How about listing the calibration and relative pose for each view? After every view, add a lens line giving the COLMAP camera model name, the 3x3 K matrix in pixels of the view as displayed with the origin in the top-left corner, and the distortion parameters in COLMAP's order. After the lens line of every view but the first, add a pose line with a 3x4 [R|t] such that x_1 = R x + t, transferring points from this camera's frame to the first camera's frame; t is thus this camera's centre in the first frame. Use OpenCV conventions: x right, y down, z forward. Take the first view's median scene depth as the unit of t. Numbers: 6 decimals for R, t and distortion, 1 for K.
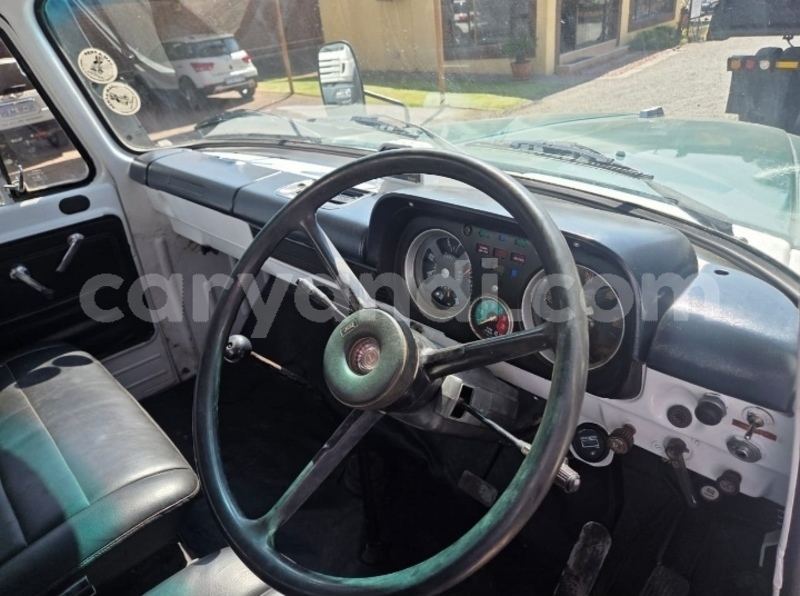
lens RADIAL K [[547.8, 0, 400.0], [0, 547.8, 298.0], [0, 0, 1]] dist [0.062715, -0.059932]
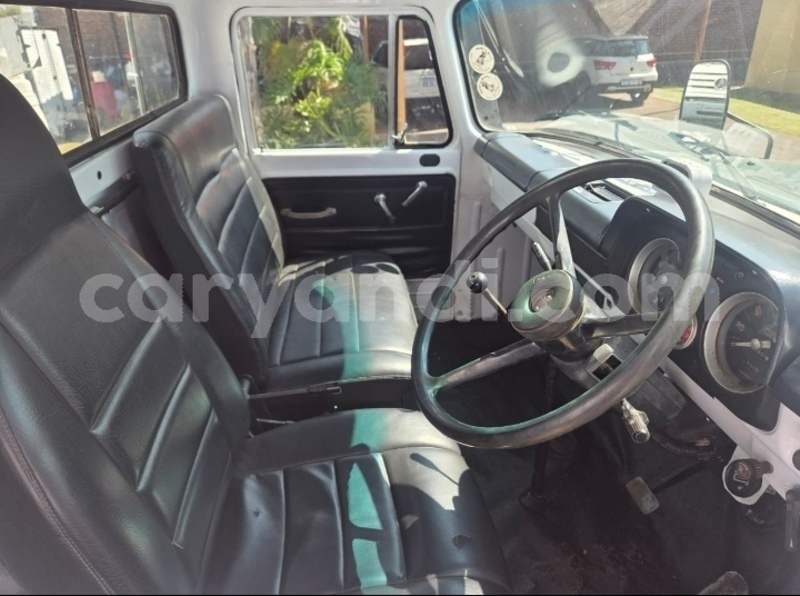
lens RADIAL K [[547.8, 0, 400.0], [0, 547.8, 298.0], [0, 0, 1]] dist [0.062715, -0.059932]
pose [[0.791357, 0.340631, -0.507666, 0.139747], [-0.339083, 0.935518, 0.099141, 0.034321], [0.508702, 0.093685, 0.855831, -0.131553]]
